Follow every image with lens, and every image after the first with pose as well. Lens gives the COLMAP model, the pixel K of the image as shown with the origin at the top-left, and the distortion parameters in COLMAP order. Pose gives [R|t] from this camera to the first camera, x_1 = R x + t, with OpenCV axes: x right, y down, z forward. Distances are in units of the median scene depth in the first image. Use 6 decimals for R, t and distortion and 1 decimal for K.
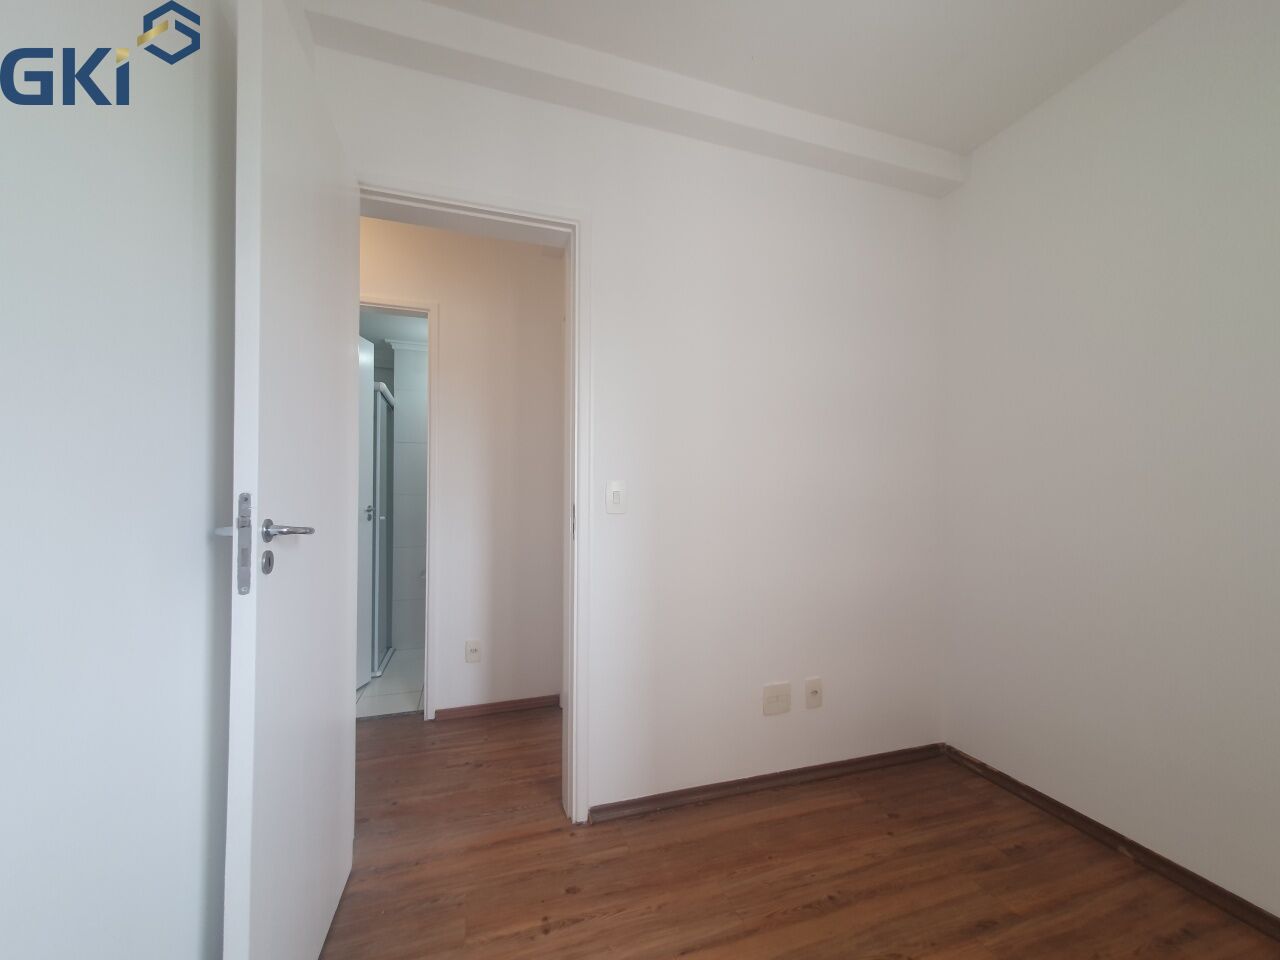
lens RADIAL K [[507.5, 0, 644.6], [0, 507.5, 492.2], [0, 0, 1]] dist [0.003841, -0.001011]
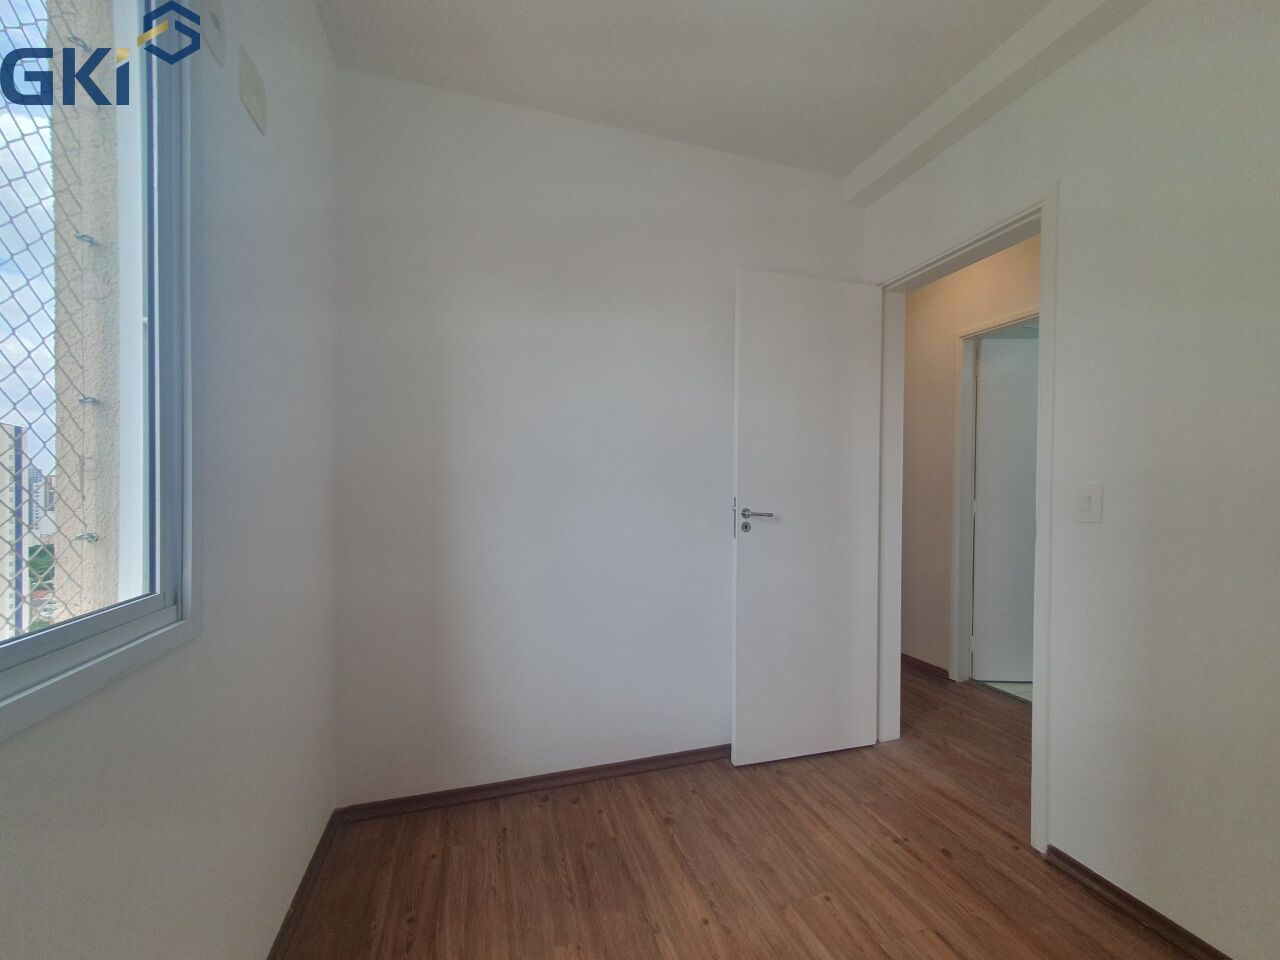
lens RADIAL K [[507.5, 0, 634.8], [0, 507.5, 482.6], [0, 0, 1]] dist [0.003841, -0.001011]
pose [[-0.019846, -0.008389, -0.999768, 0.943040], [0.006368, 0.999943, -0.008516, -0.028553], [0.999783, -0.006536, -0.019791, 0.318551]]
